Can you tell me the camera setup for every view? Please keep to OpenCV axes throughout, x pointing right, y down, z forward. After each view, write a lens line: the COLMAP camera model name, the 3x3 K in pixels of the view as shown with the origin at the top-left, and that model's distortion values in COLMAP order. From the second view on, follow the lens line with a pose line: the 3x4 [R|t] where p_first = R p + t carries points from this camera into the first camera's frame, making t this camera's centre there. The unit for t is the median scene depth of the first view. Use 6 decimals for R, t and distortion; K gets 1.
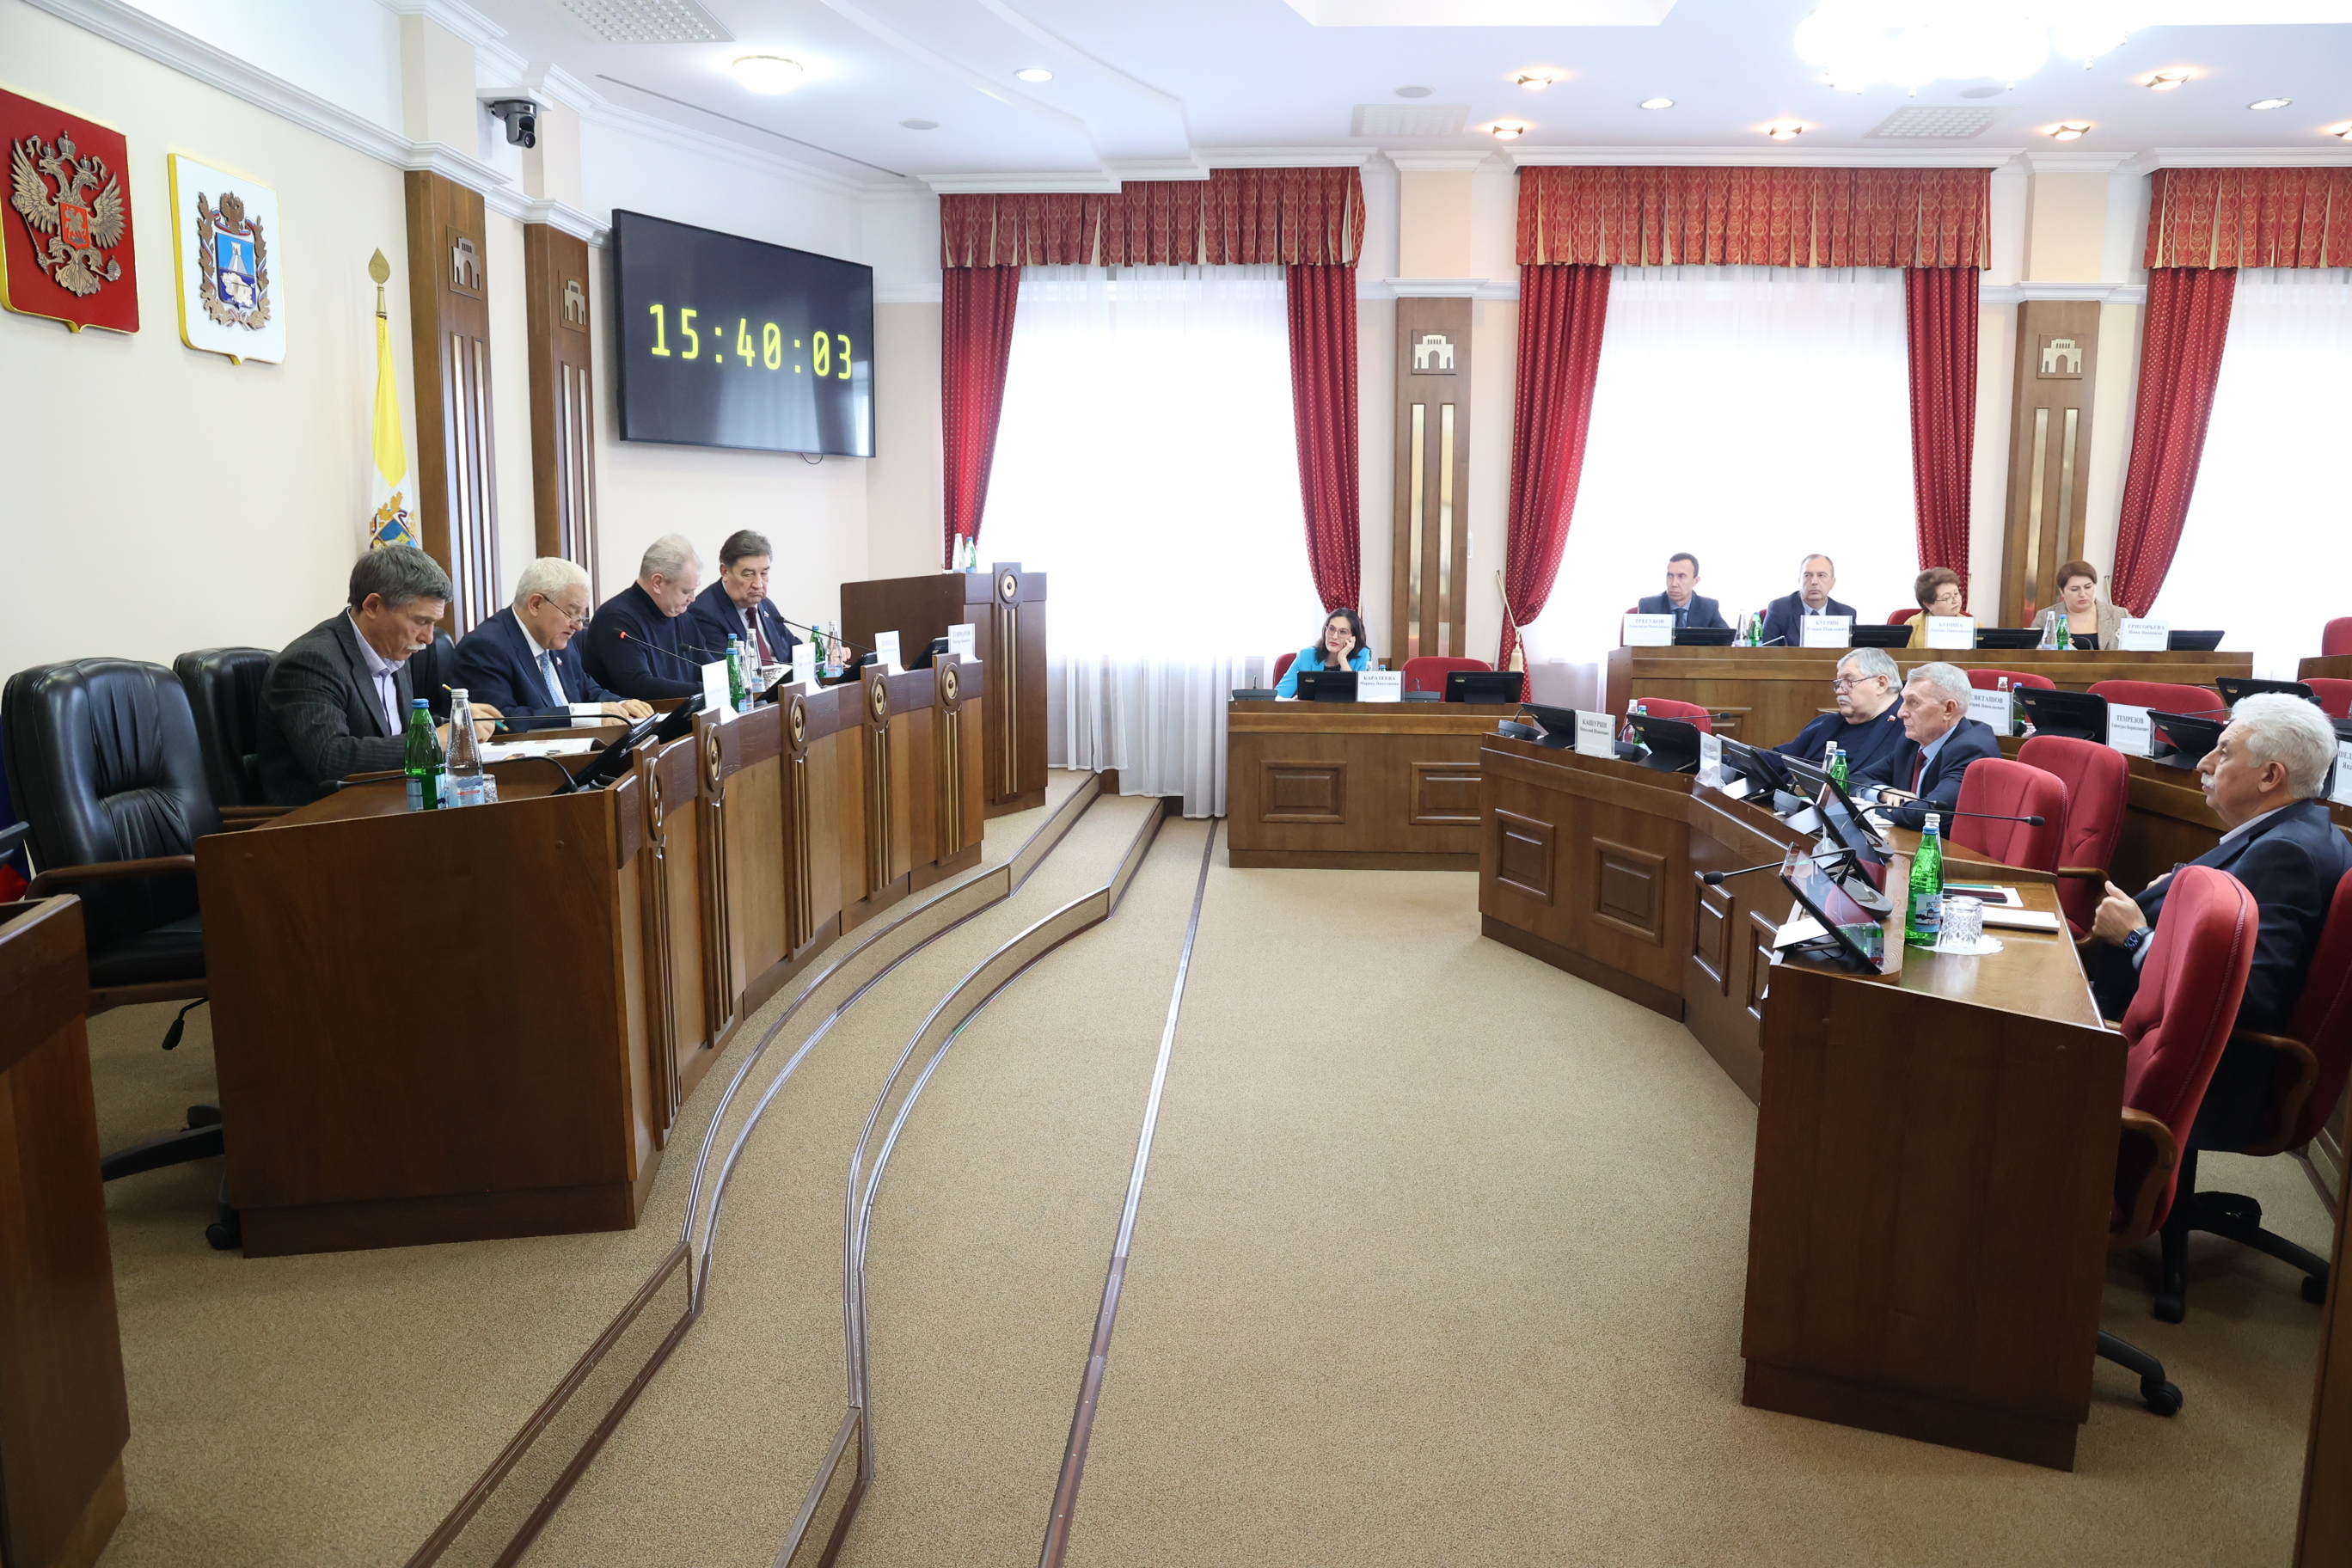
lens RADIAL K [[1645.0, 0, 1176.0], [0, 1645.0, 784.0], [0, 0, 1]] dist [0.000813, 0.002633]
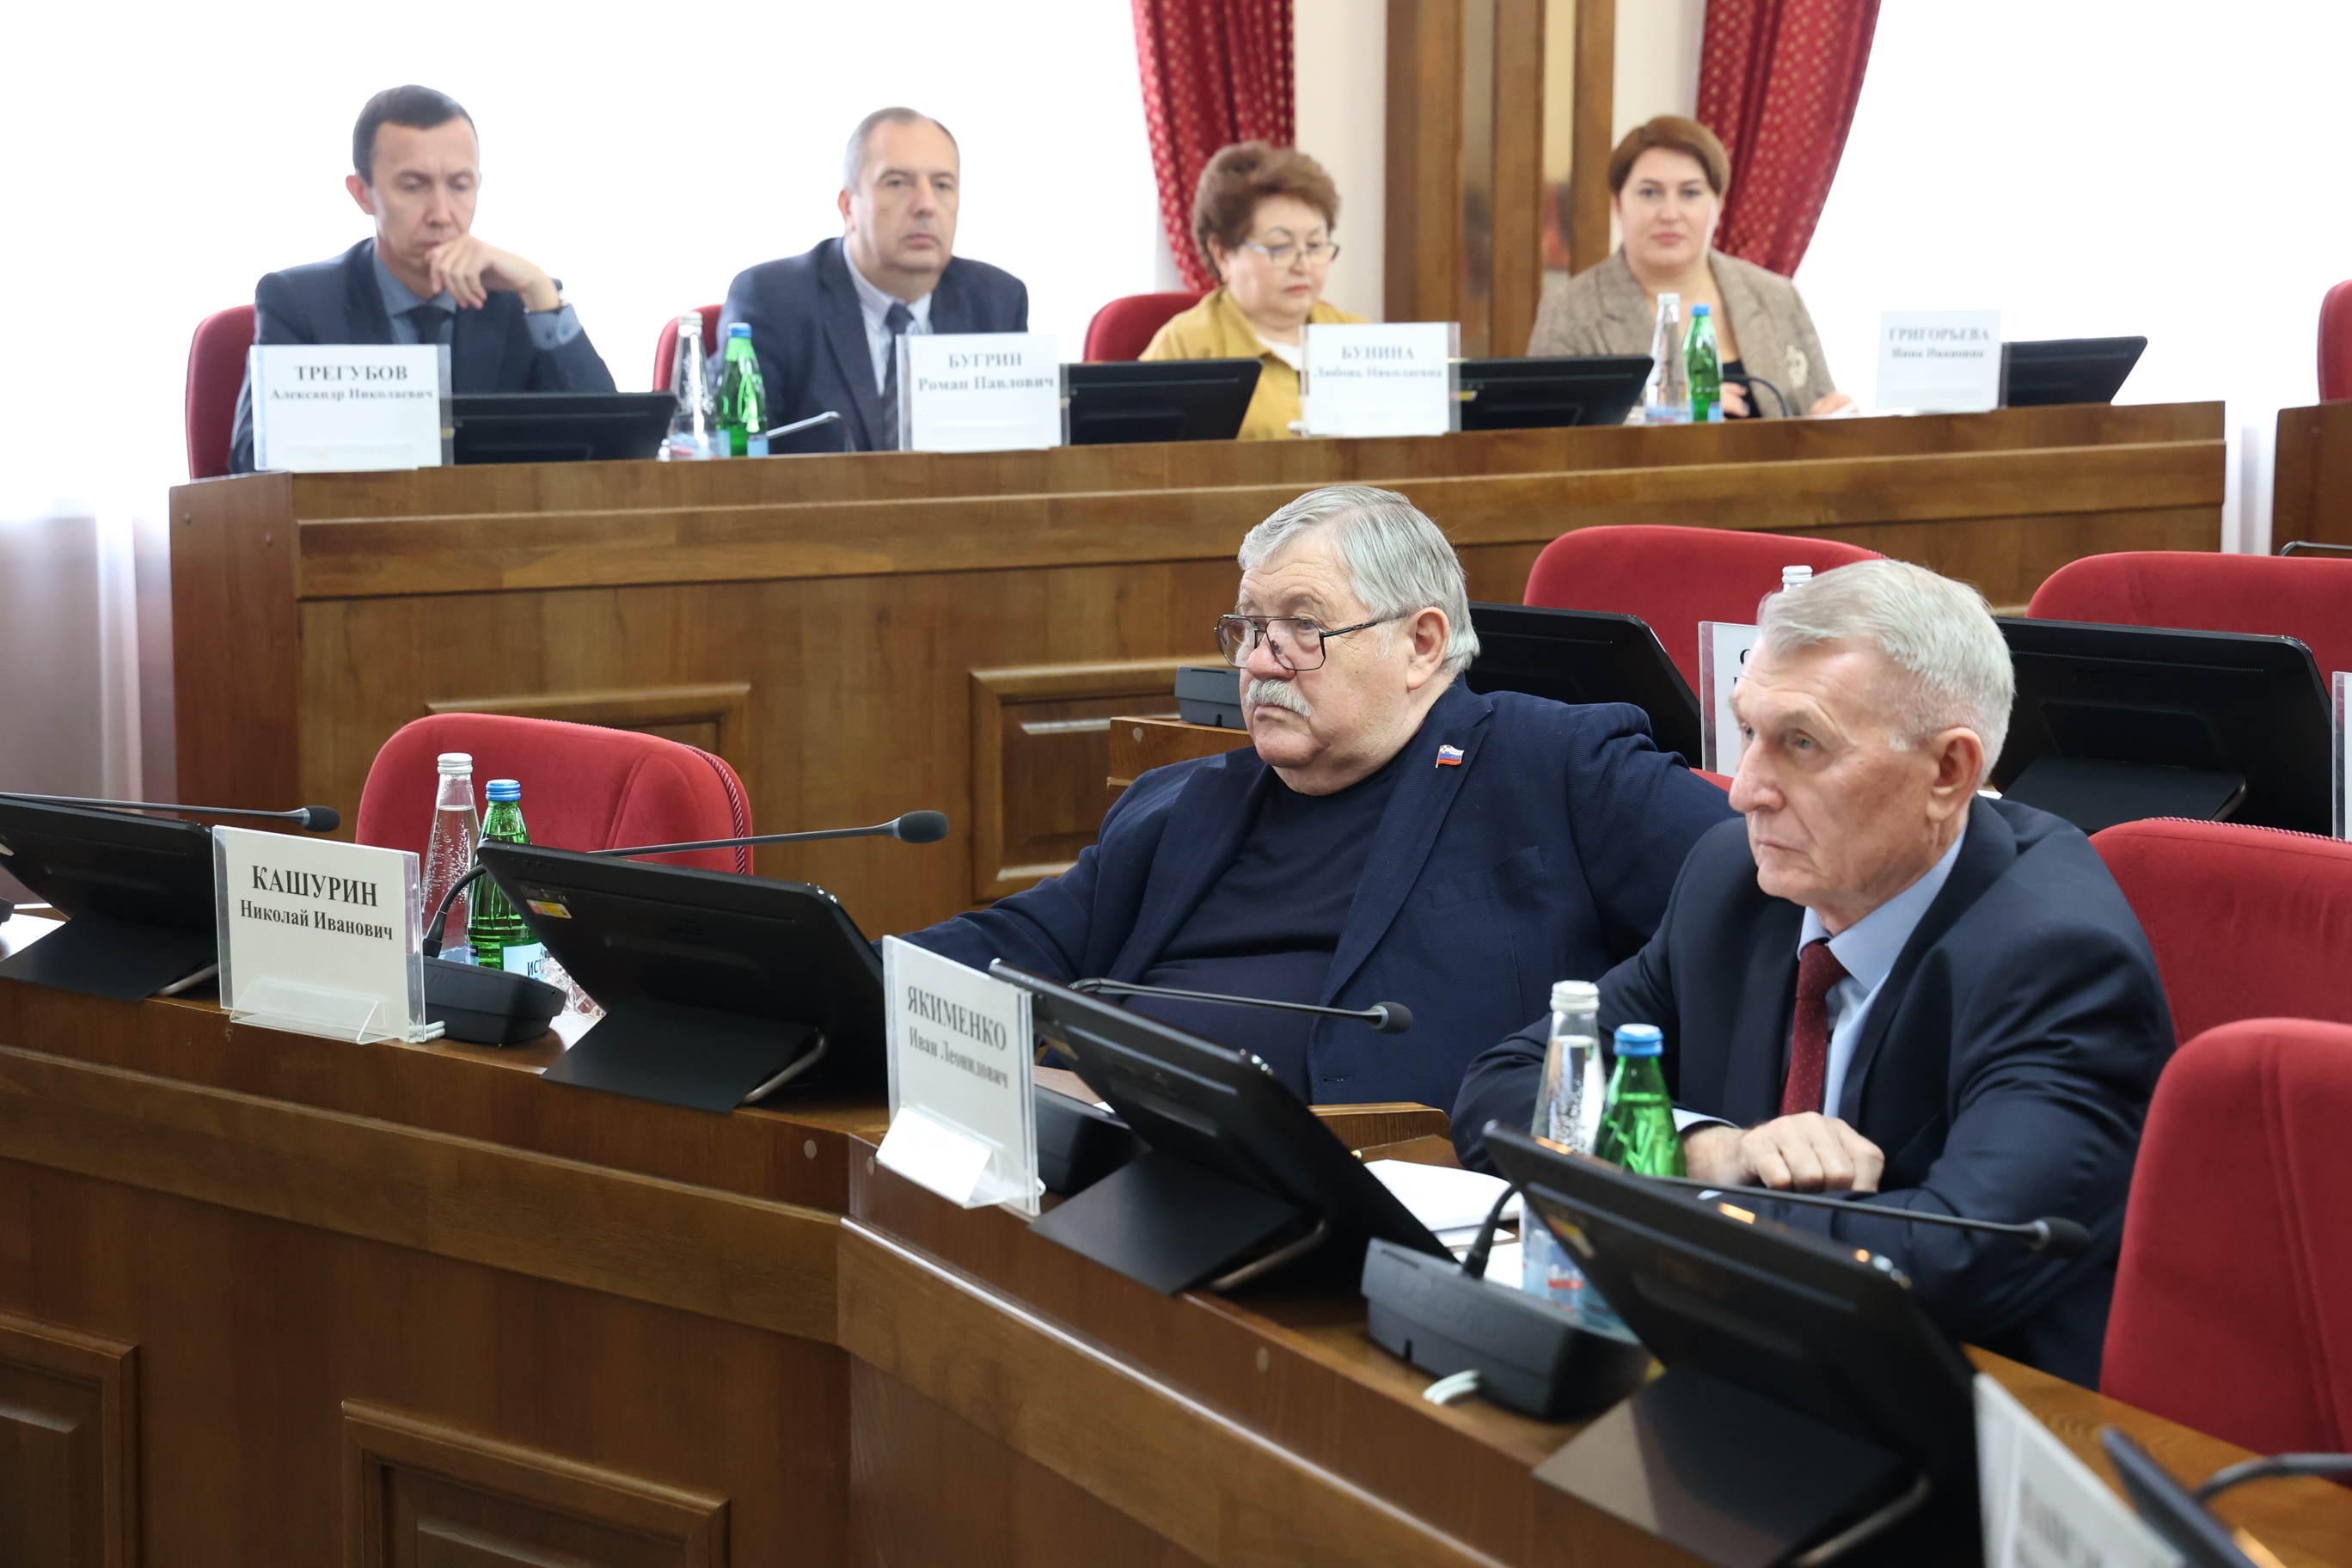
lens RADIAL K [[4522.8, 0, 1176.0], [0, 4522.8, 784.0], [0, 0, 1]] dist [0.940018, -10.691484]
pose [[0.864460, -0.081324, 0.496079, 0.041470], [0.079182, 0.996537, 0.025386, -0.044044], [-0.496426, 0.017335, 0.867906, 0.325862]]
